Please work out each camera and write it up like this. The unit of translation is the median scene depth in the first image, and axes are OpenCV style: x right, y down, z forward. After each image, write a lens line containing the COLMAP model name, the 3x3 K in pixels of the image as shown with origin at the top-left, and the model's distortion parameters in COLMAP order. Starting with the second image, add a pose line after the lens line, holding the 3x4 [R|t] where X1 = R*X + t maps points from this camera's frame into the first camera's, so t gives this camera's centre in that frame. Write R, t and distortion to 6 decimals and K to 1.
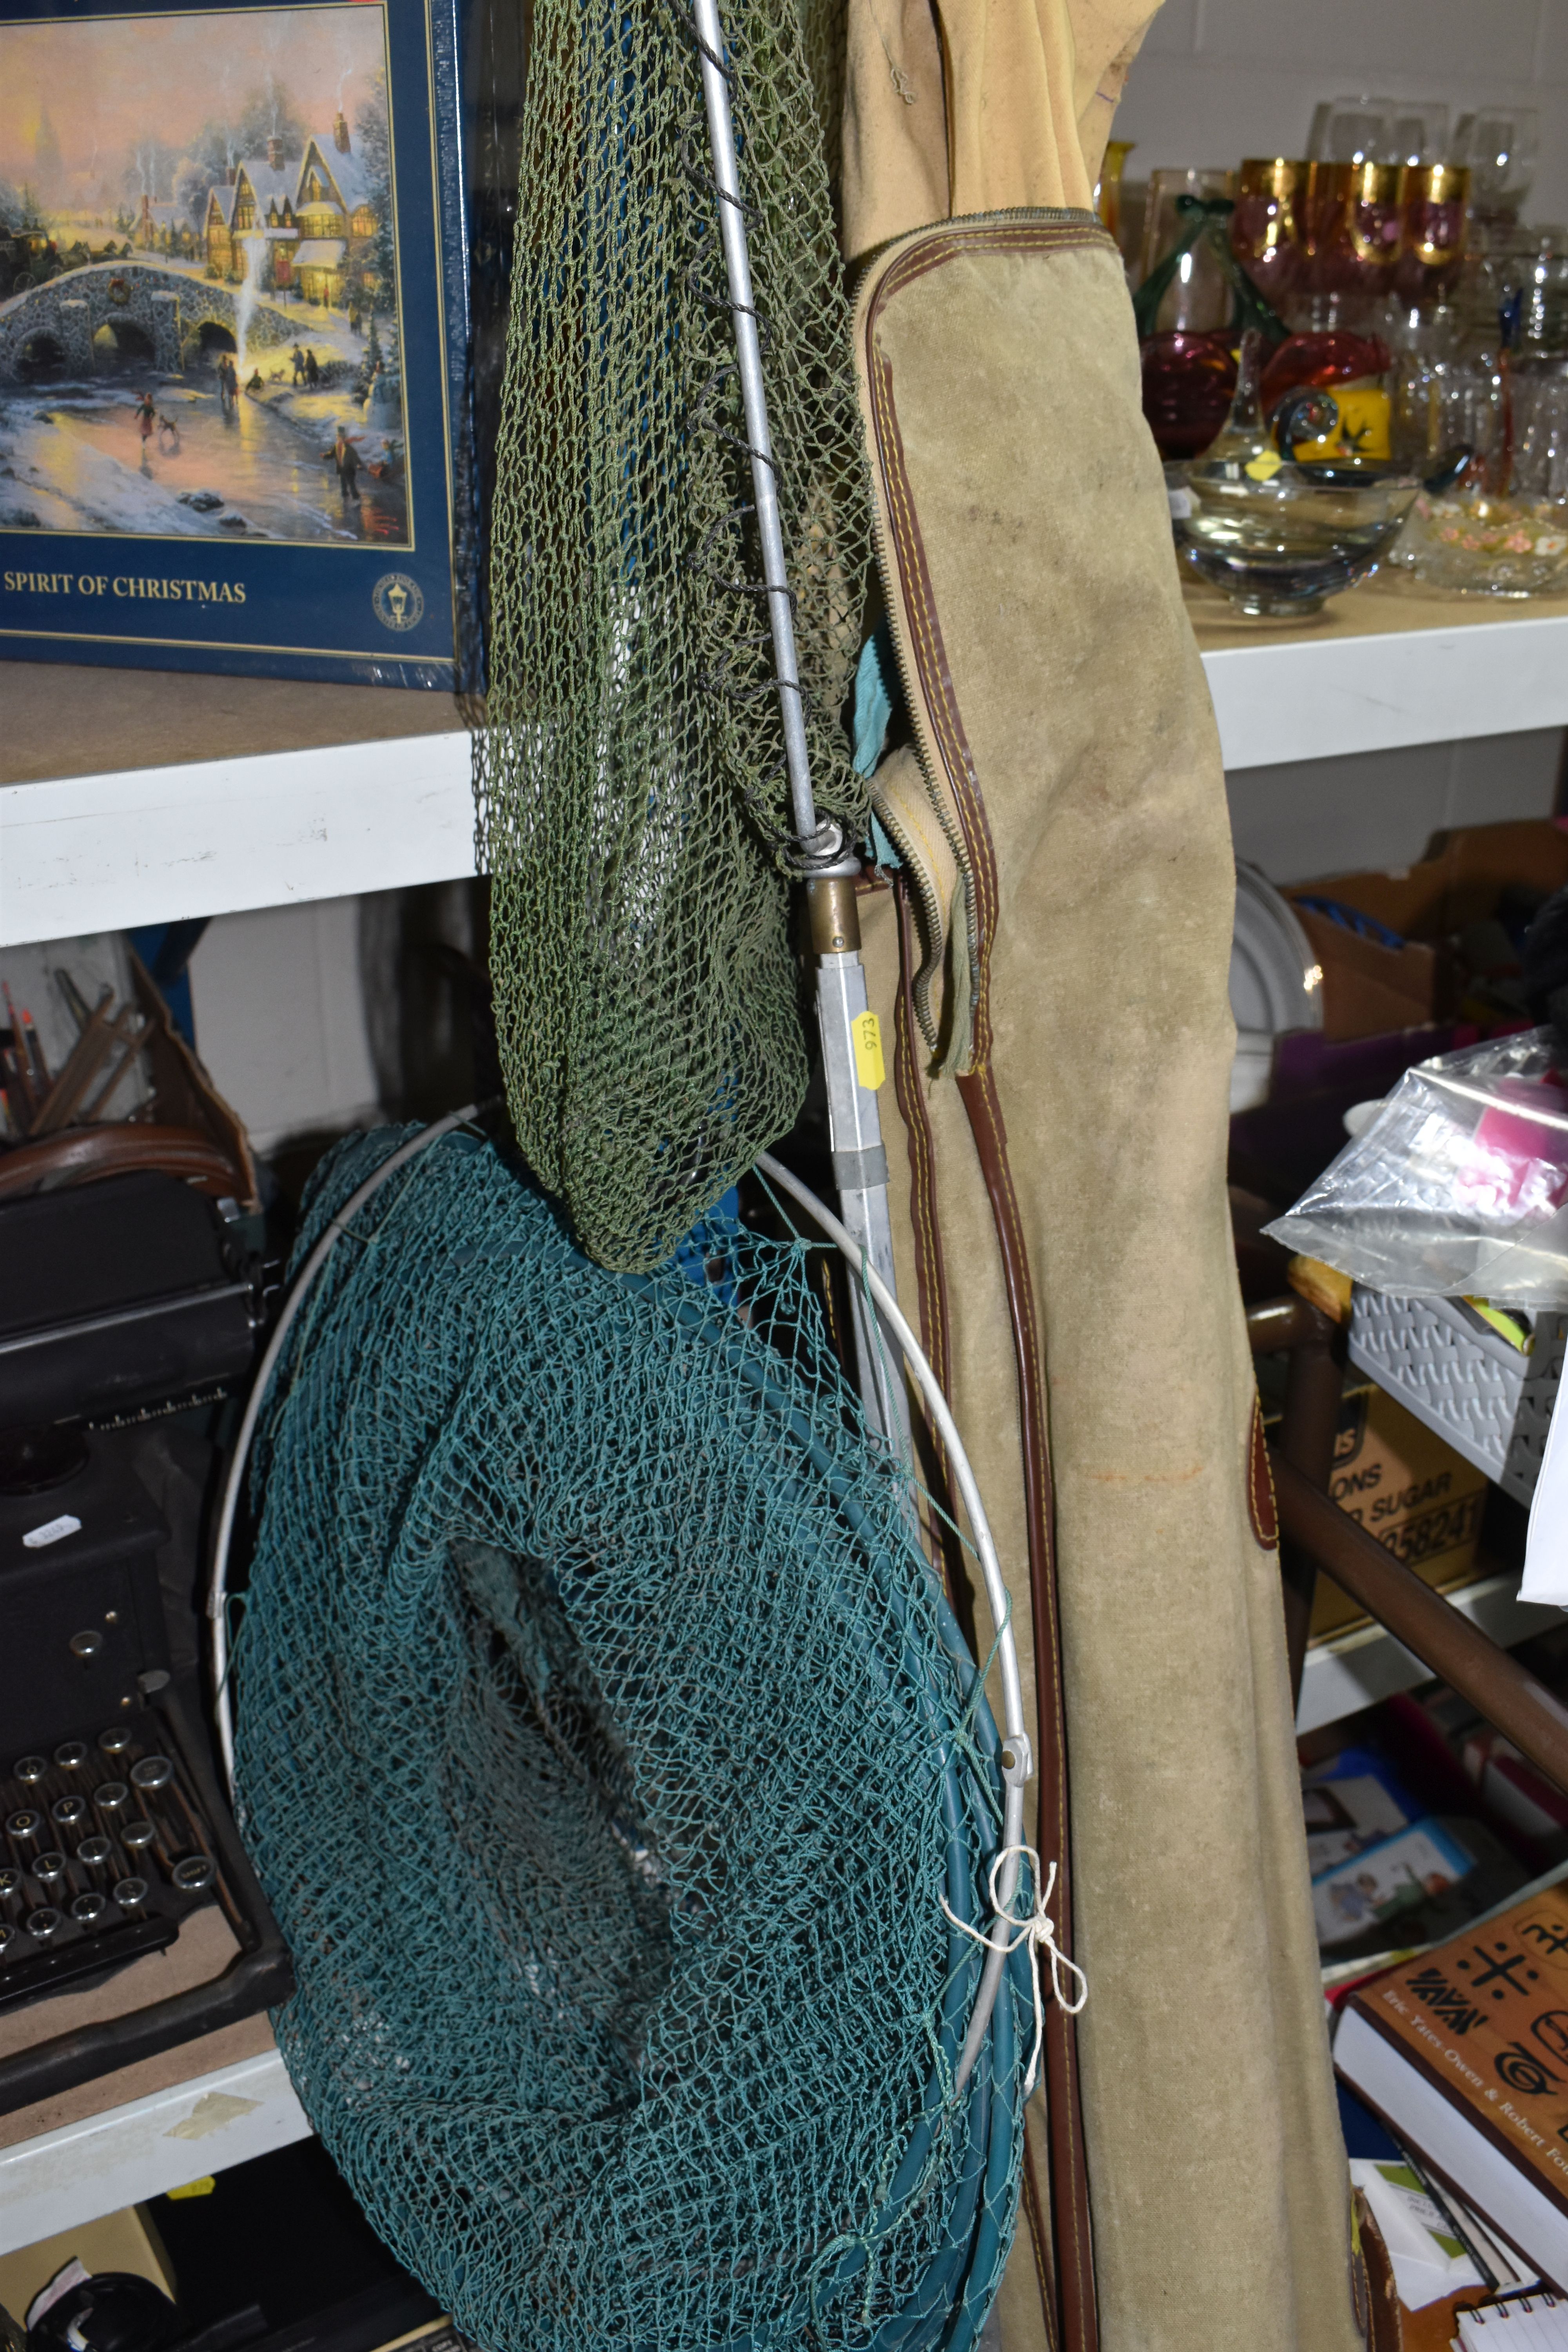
lens RADIAL K [[2206.2, 0, 784.0], [0, 2206.2, 1176.0], [0, 0, 1]] dist [-0.004456, -0.003339]
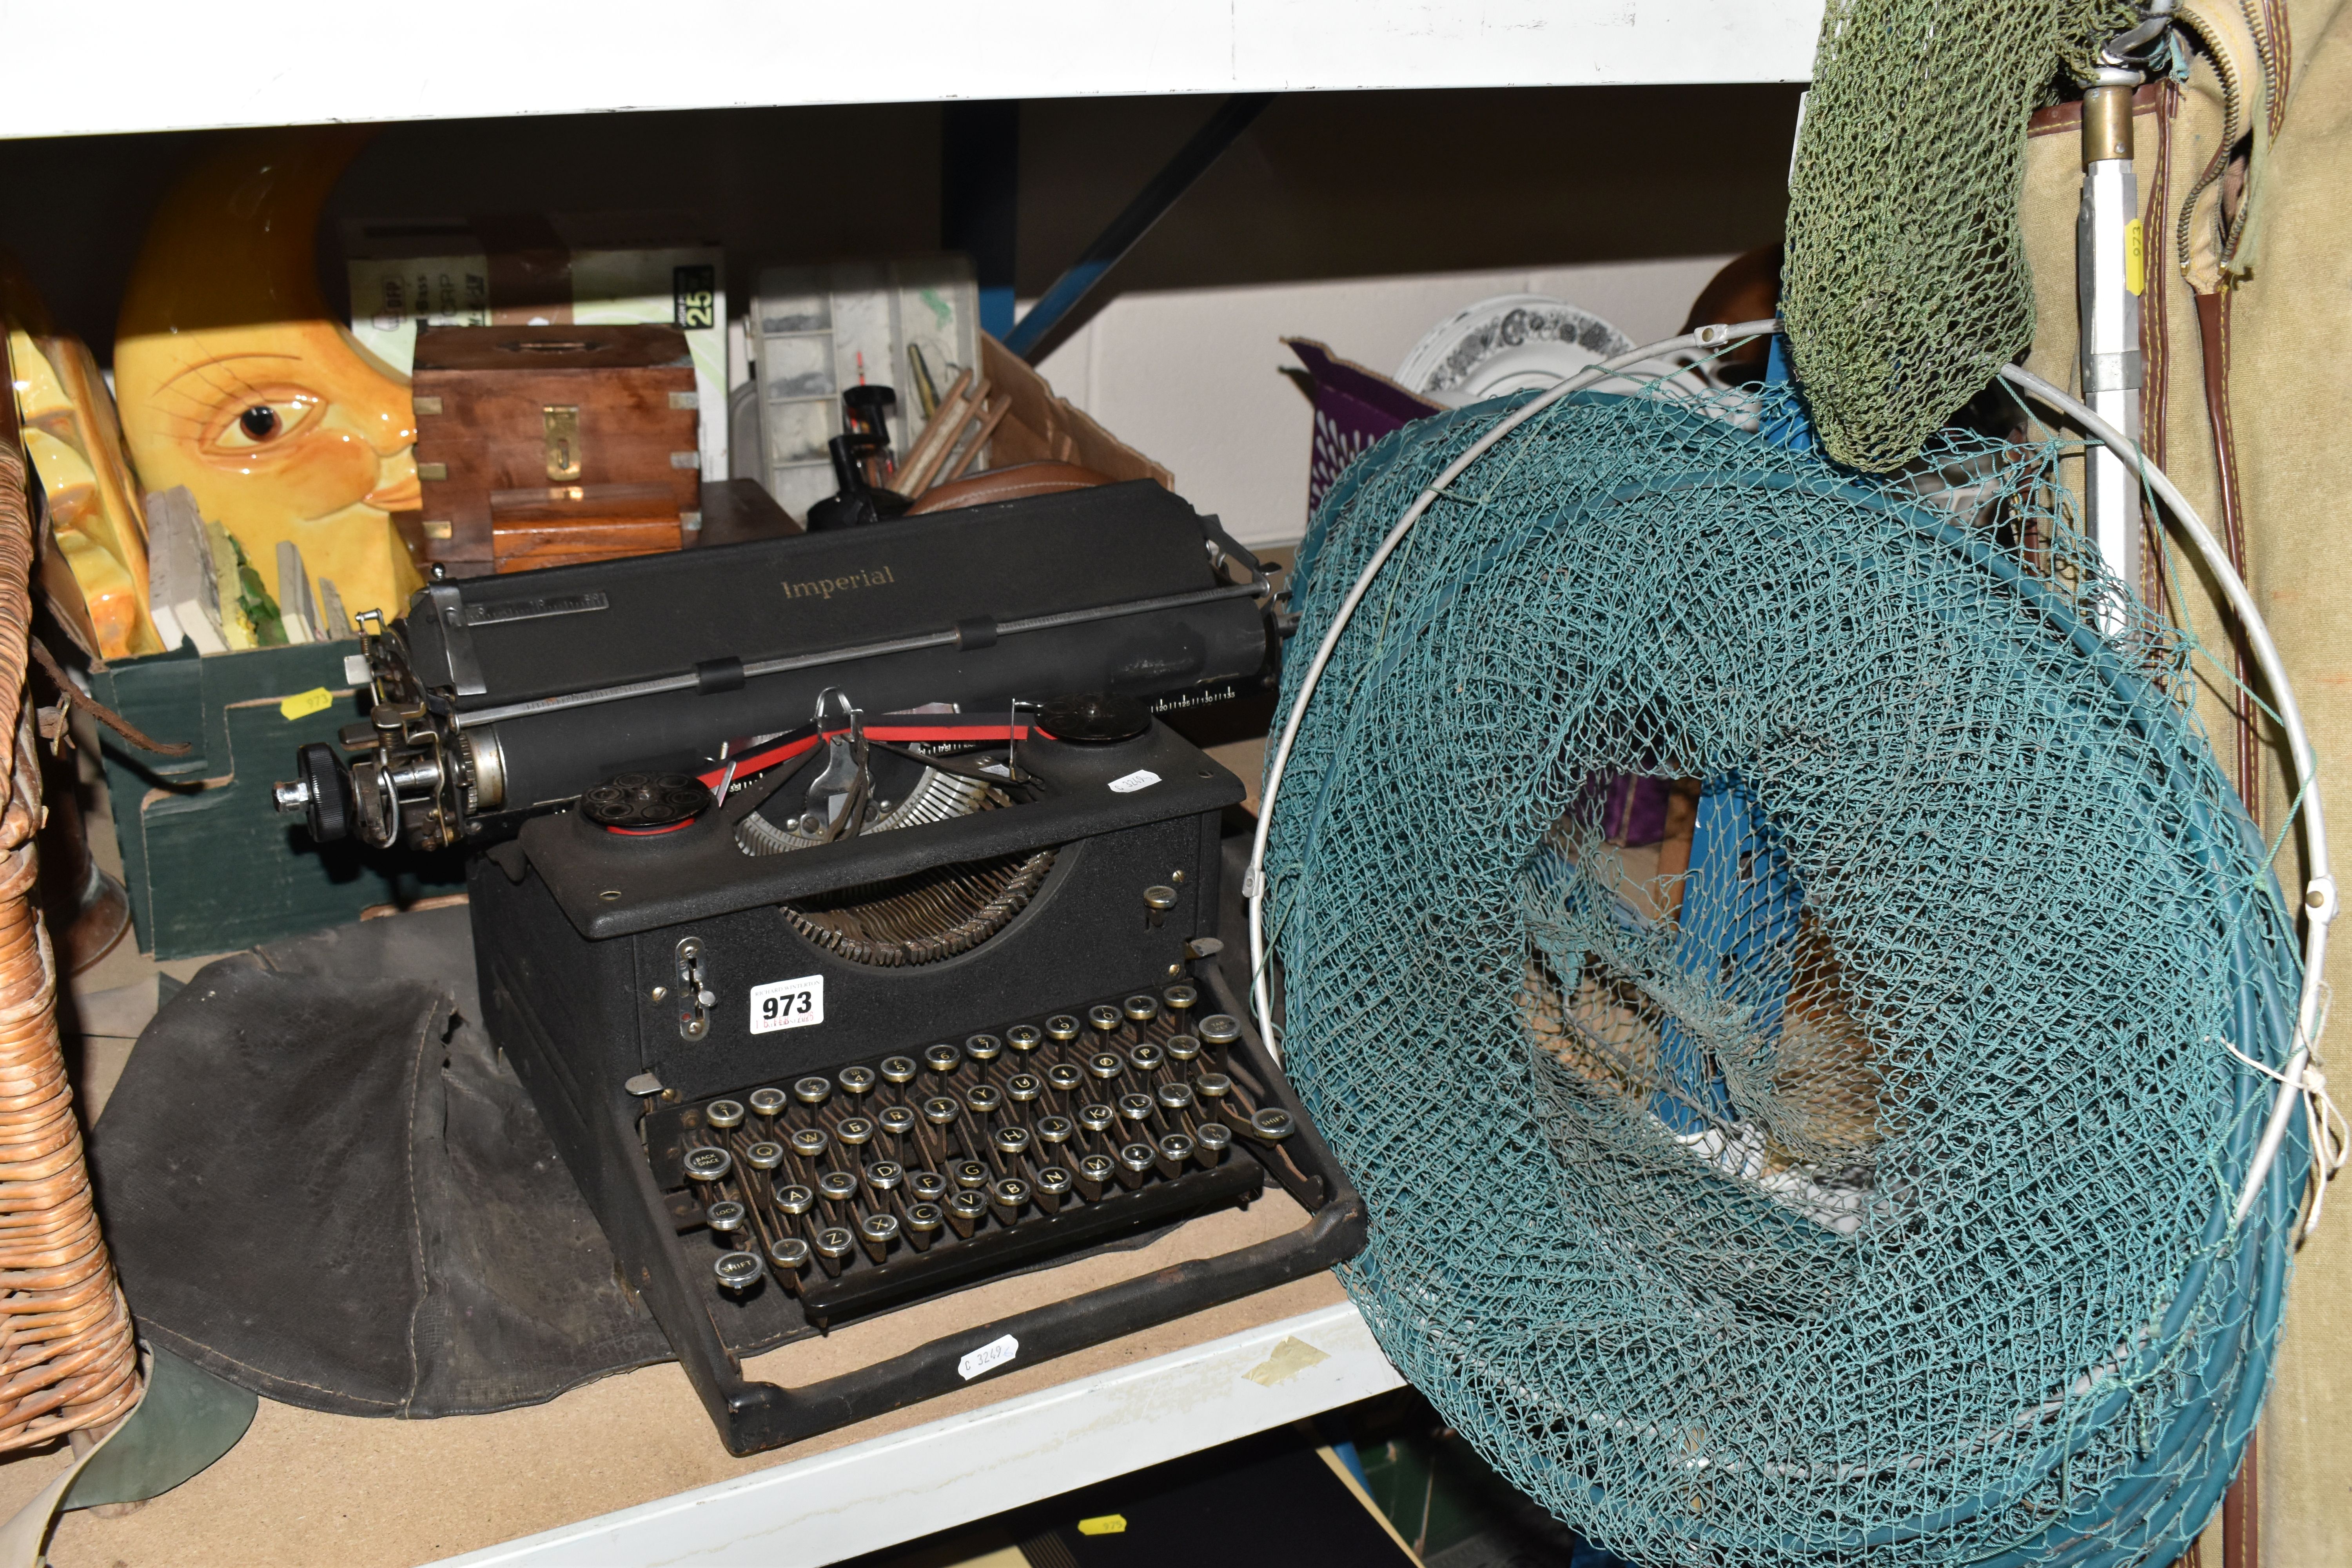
lens RADIAL K [[2423.3, 0, 1177.4], [0, 2423.3, 748.2], [0, 0, 1]] dist [-0.006543, -0.024978]
pose [[0.998832, 0.047969, -0.005791, -0.316027], [-0.048146, 0.998200, -0.035764, 0.190458], [0.004065, 0.036001, 0.999343, -0.107434]]
